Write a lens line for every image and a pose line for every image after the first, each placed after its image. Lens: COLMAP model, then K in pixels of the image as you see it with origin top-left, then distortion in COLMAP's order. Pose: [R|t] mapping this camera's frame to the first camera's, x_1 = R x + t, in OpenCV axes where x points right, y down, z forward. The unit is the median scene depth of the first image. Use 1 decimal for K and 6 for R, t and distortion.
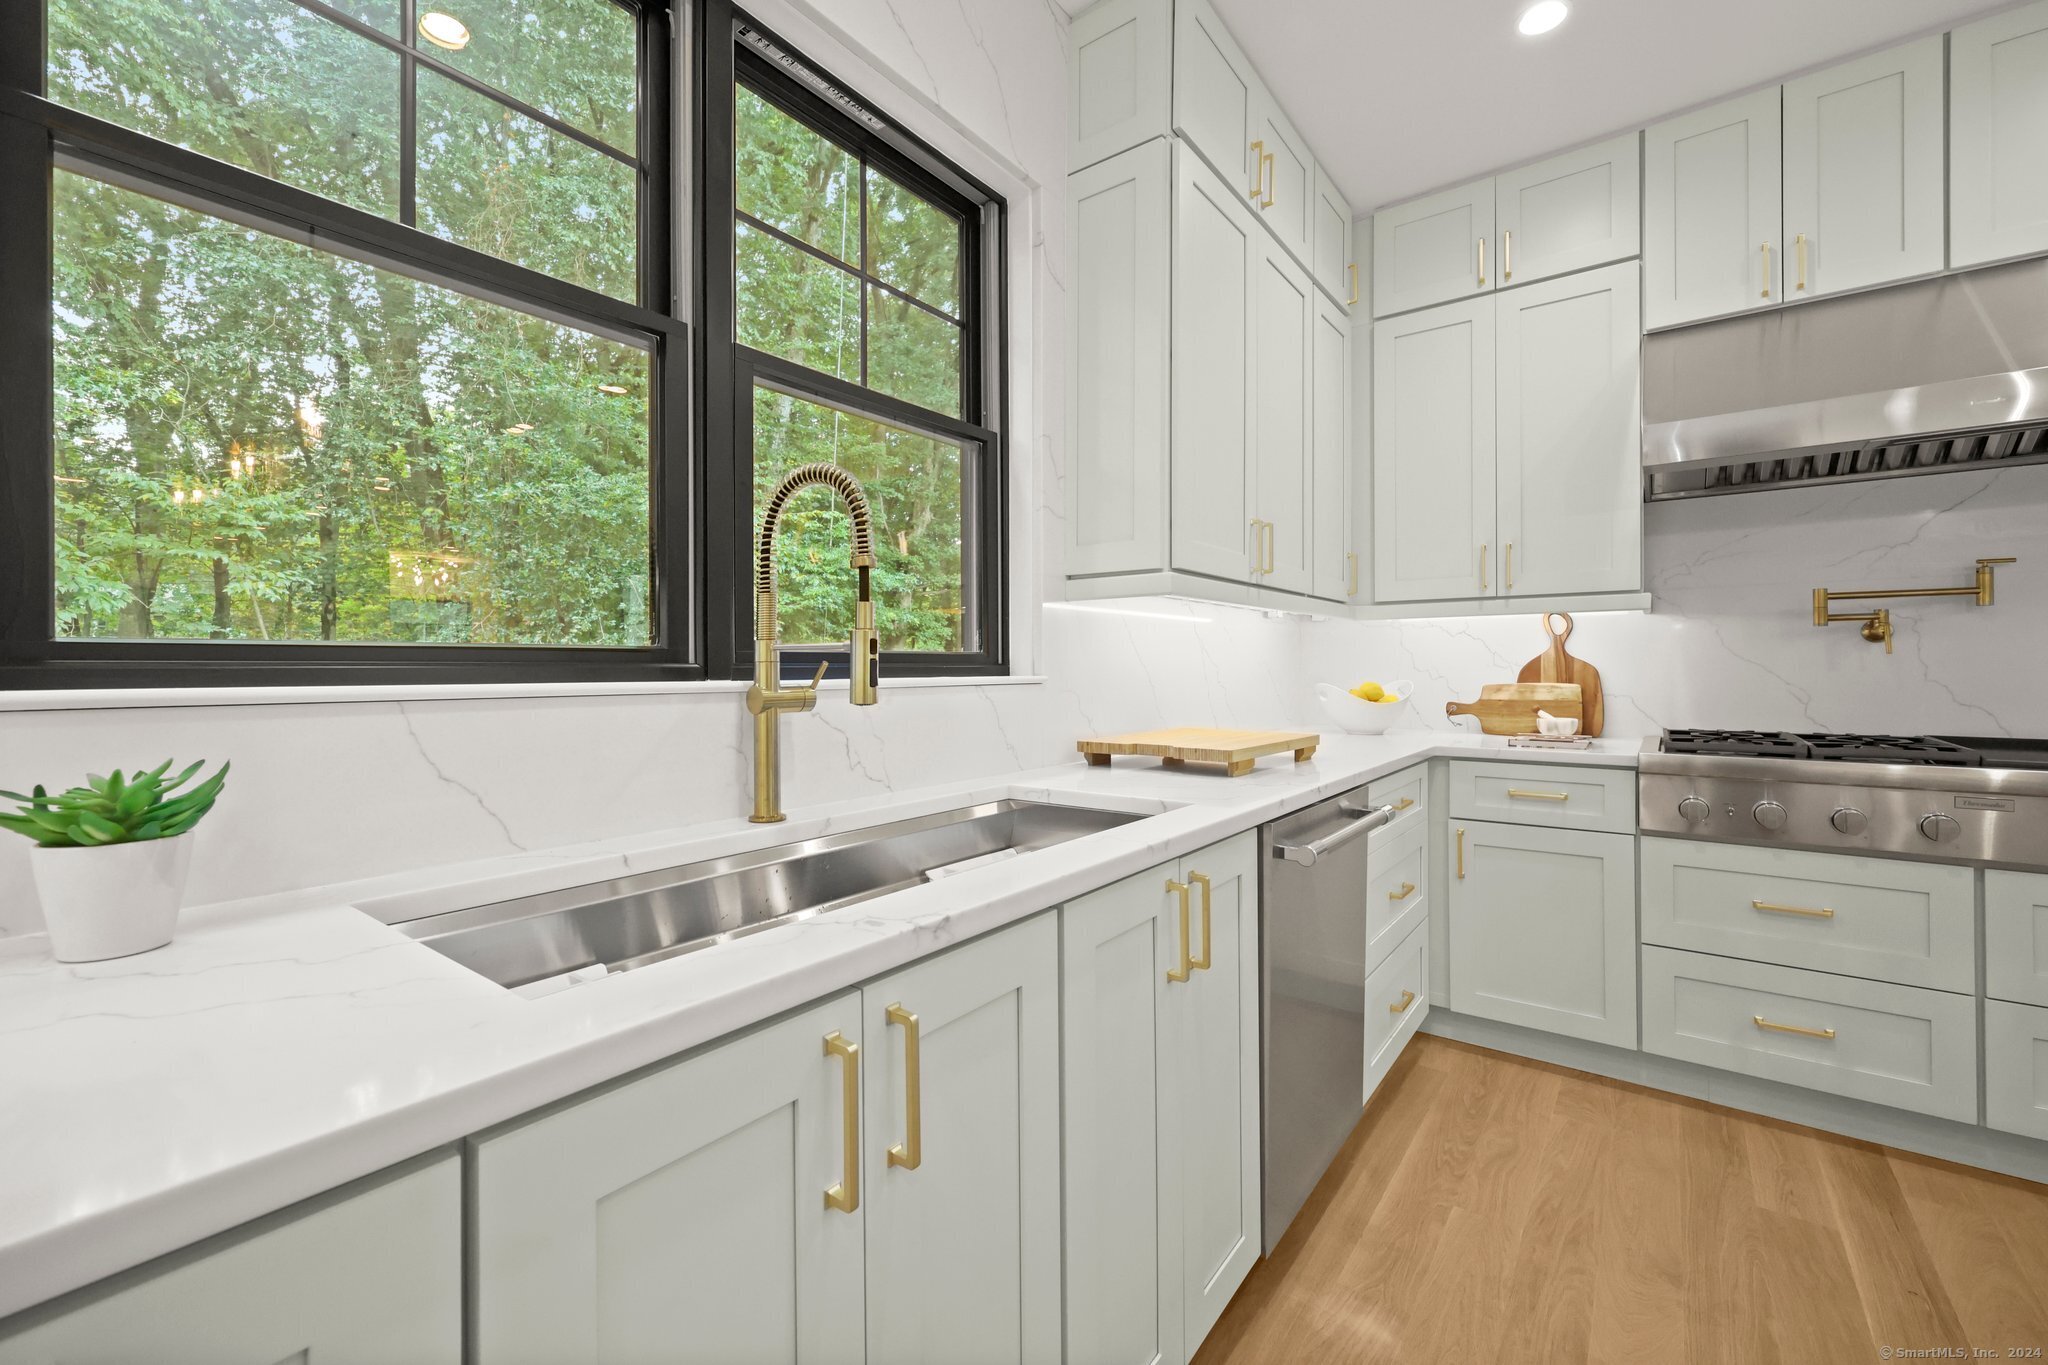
lens RADIAL K [[828.4, 0, 1027.5], [0, 828.4, 667.8], [0, 0, 1]] dist [-0.000323, -0.000194]
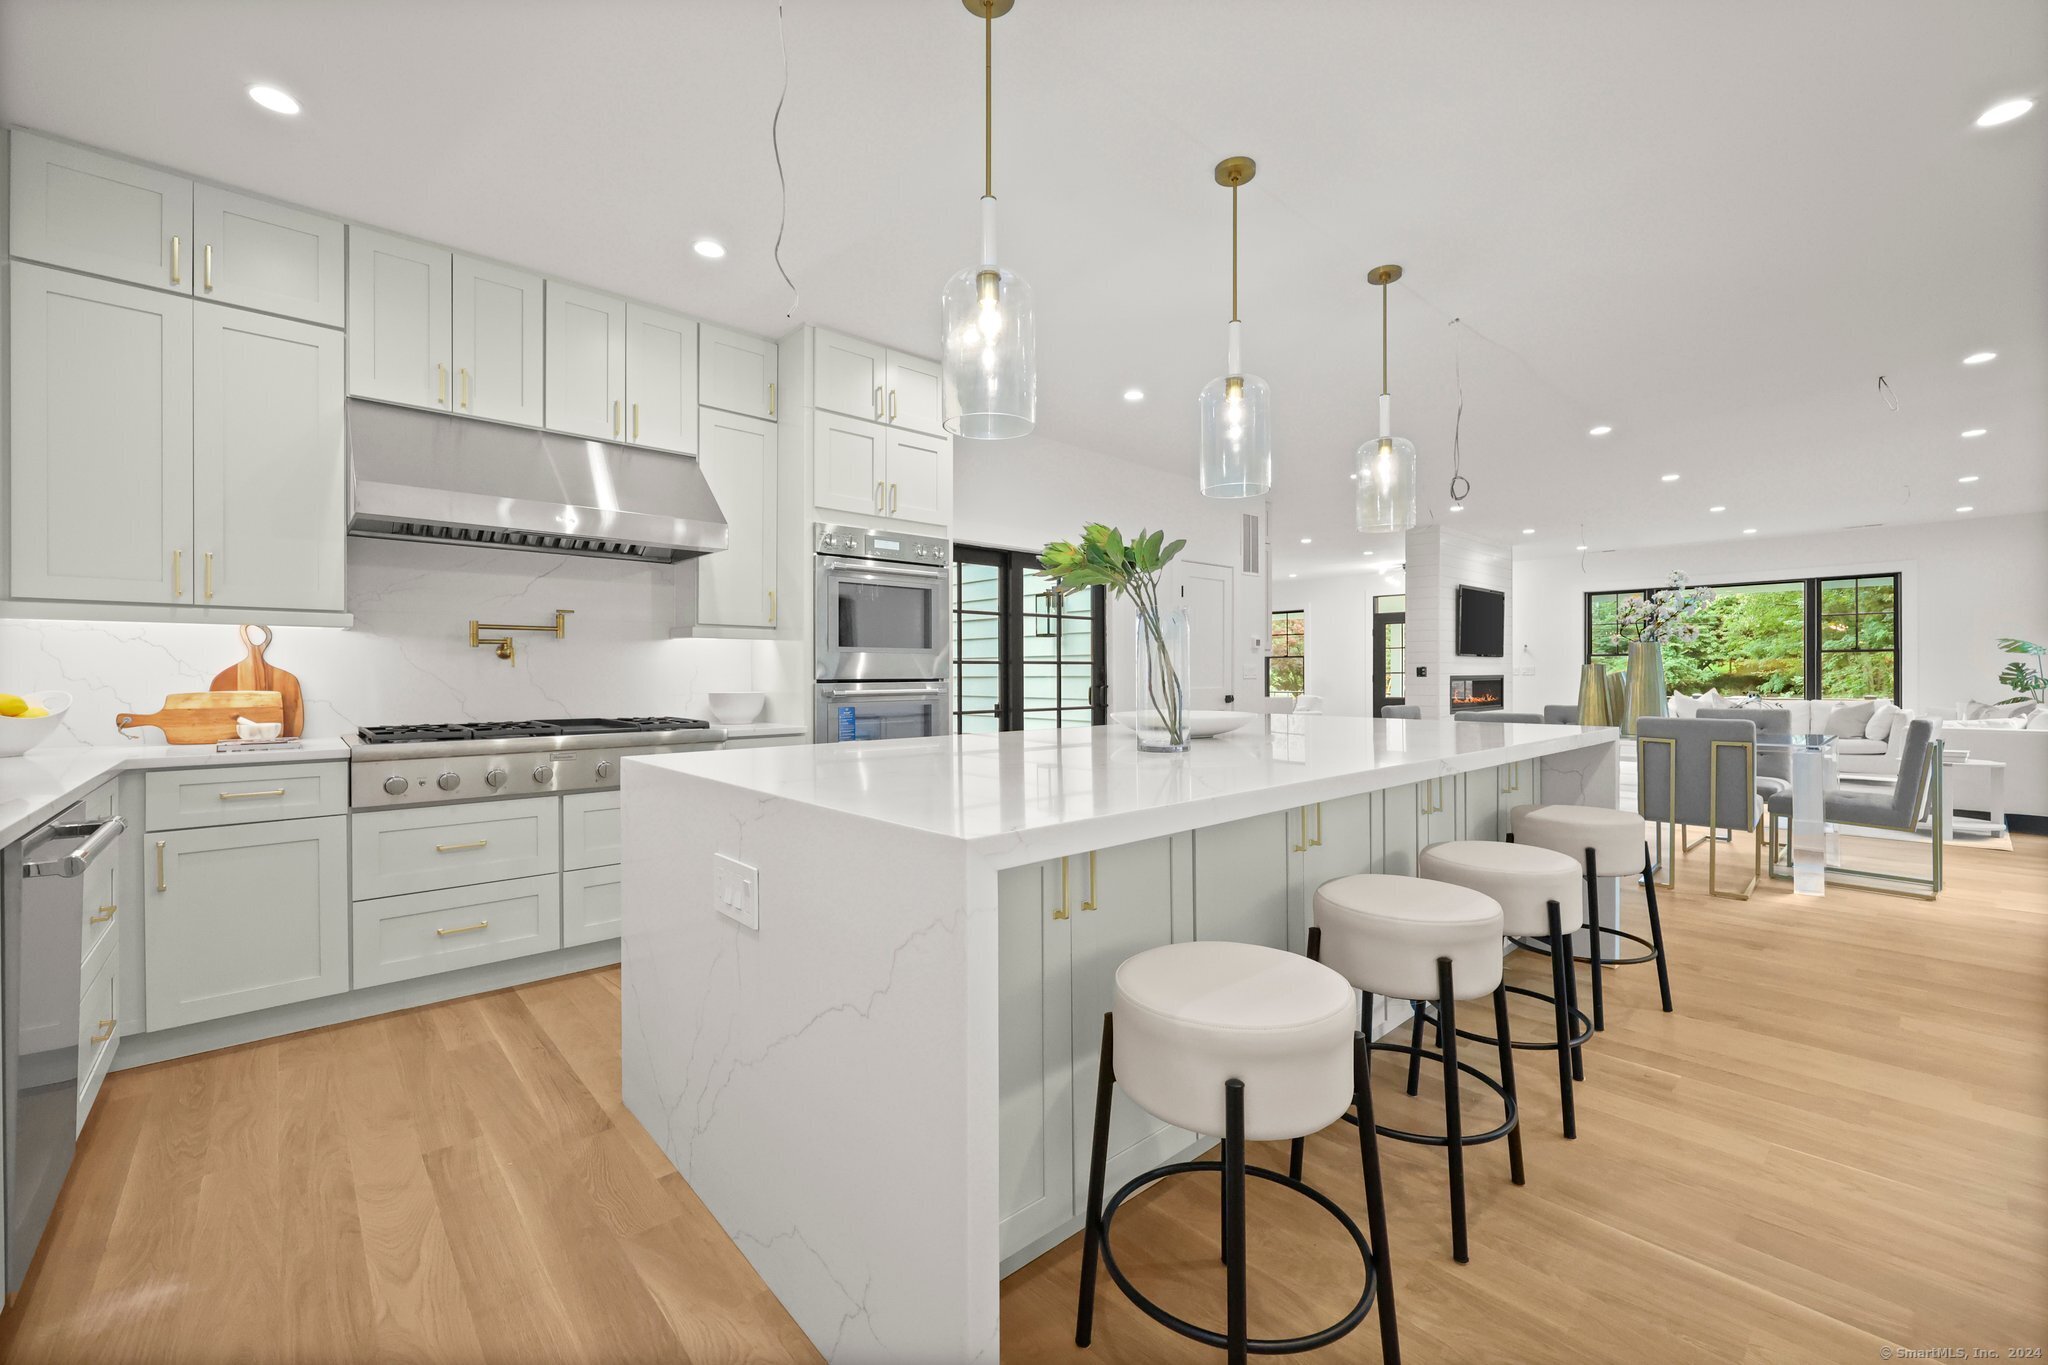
lens RADIAL K [[828.4, 0, 1027.6], [0, 828.4, 675.7], [0, 0, 1]] dist [-0.000323, -0.000194]
pose [[0.178589, 0.002689, 0.983920, -0.279313], [0.000431, 0.999996, -0.002811, 0.003413], [-0.983924, 0.000926, 0.178587, -0.194256]]
